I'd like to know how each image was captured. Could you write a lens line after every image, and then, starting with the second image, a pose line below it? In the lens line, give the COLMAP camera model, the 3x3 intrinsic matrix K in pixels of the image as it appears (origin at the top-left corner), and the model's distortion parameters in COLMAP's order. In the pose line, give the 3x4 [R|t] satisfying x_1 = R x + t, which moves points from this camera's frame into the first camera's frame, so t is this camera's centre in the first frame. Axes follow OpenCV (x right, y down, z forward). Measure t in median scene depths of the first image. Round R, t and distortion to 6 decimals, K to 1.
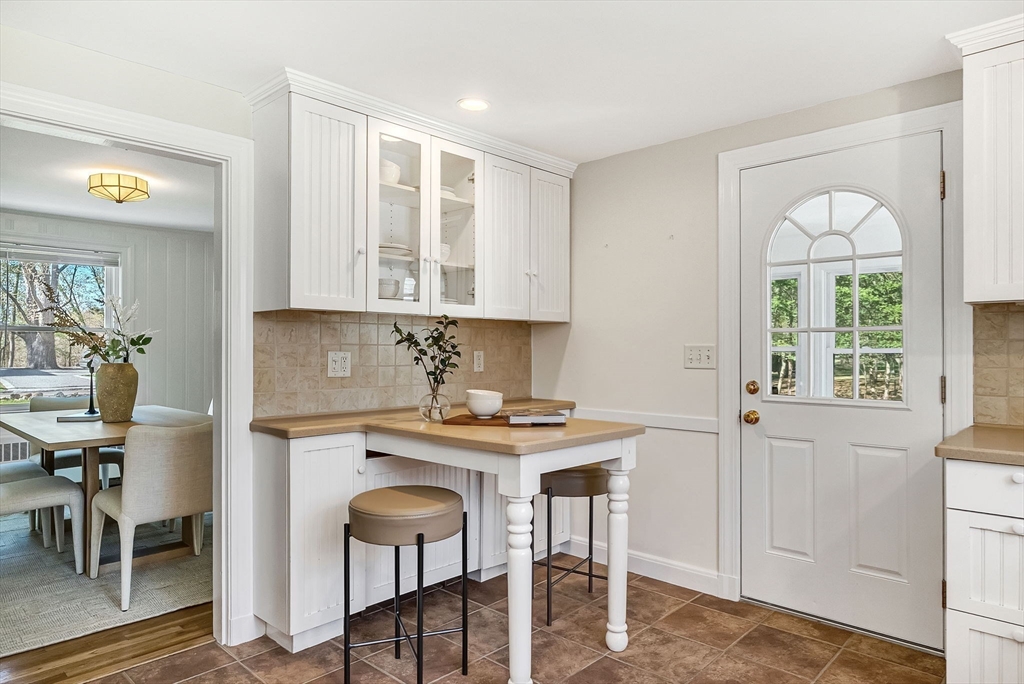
lens RADIAL K [[639.0, 0, 515.5], [0, 639.0, 347.5], [0, 0, 1]] dist [-0.010121, 0.004282]
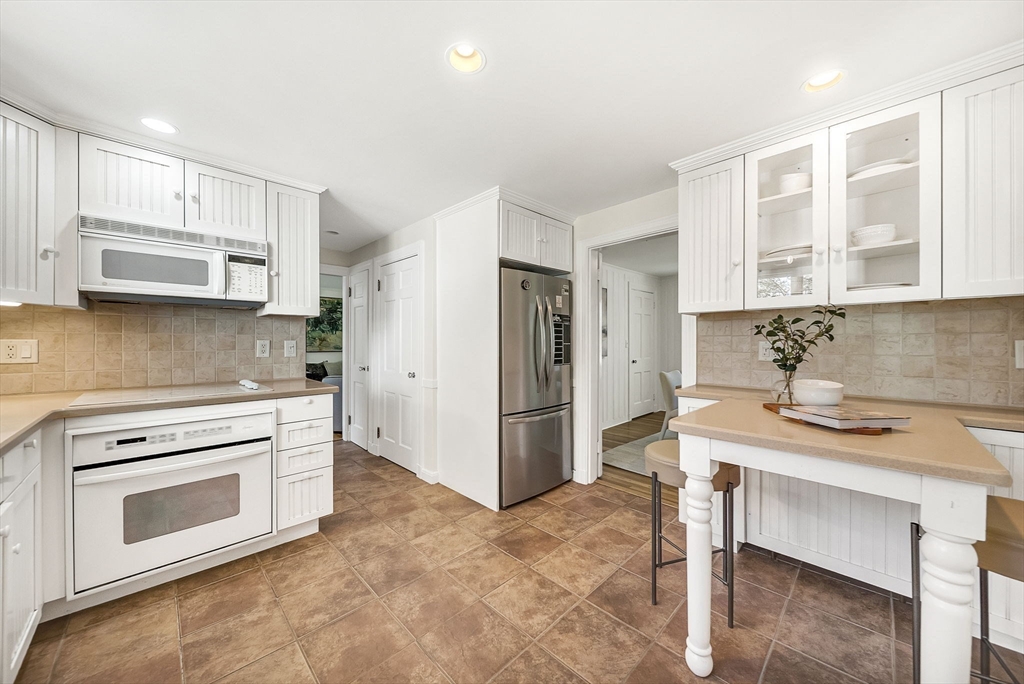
lens RADIAL K [[364.3, 0, 507.9], [0, 364.3, 341.5], [0, 0, 1]] dist [-0.001933, -0.001158]
pose [[-0.047298, -0.000708, -0.998881, 0.508737], [0.003073, 0.999995, -0.000854, 0.006621], [0.998876, -0.003110, -0.047296, 0.558992]]
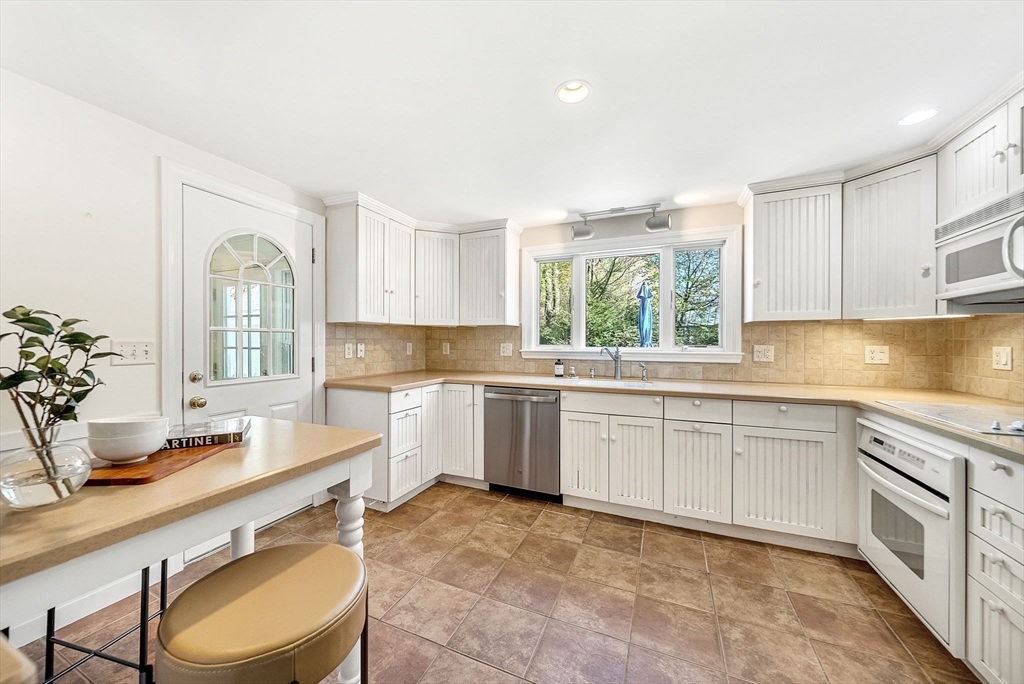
lens RADIAL K [[371.5, 0, 496.6], [0, 371.5, 344.0], [0, 0, 1]] dist [-0.003702, -0.000567]
pose [[-0.326697, -0.010497, 0.945071, -0.495297], [-0.004921, 0.999944, 0.009405, -0.007494], [-0.945116, -0.001578, -0.326730, 0.771701]]
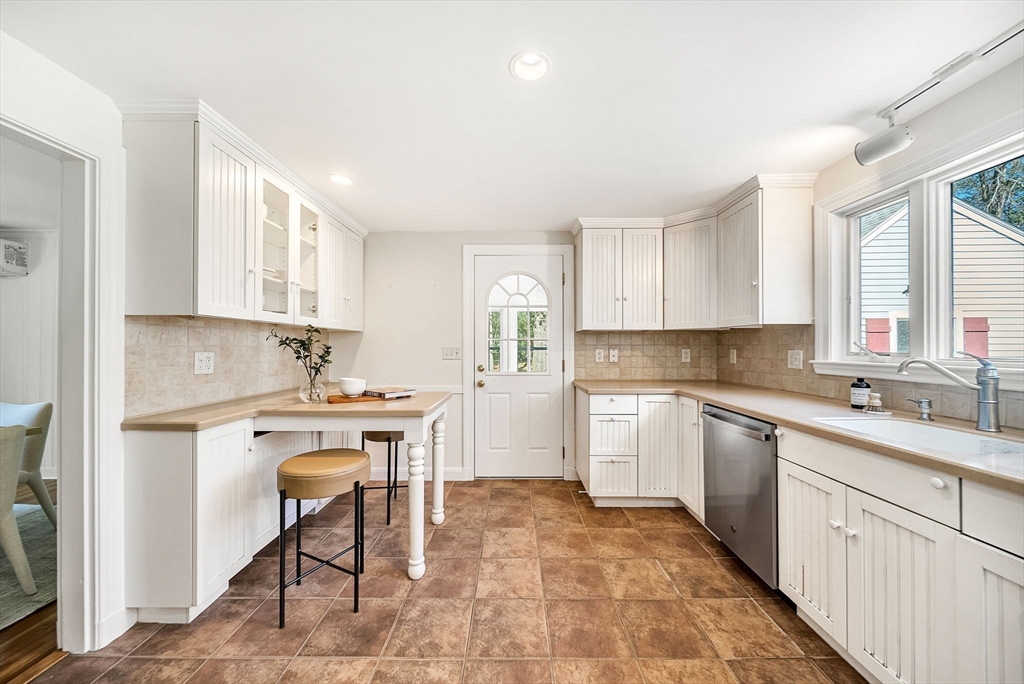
lens RADIAL K [[364.3, 0, 517.9], [0, 364.3, 346.0], [0, 0, 1]] dist [-0.001933, -0.001158]
pose [[0.719739, 0.001378, 0.694244, -0.352417], [-0.001968, 0.999998, 0.000054, -0.006606], [-0.694242, -0.001405, 0.719740, 0.133471]]
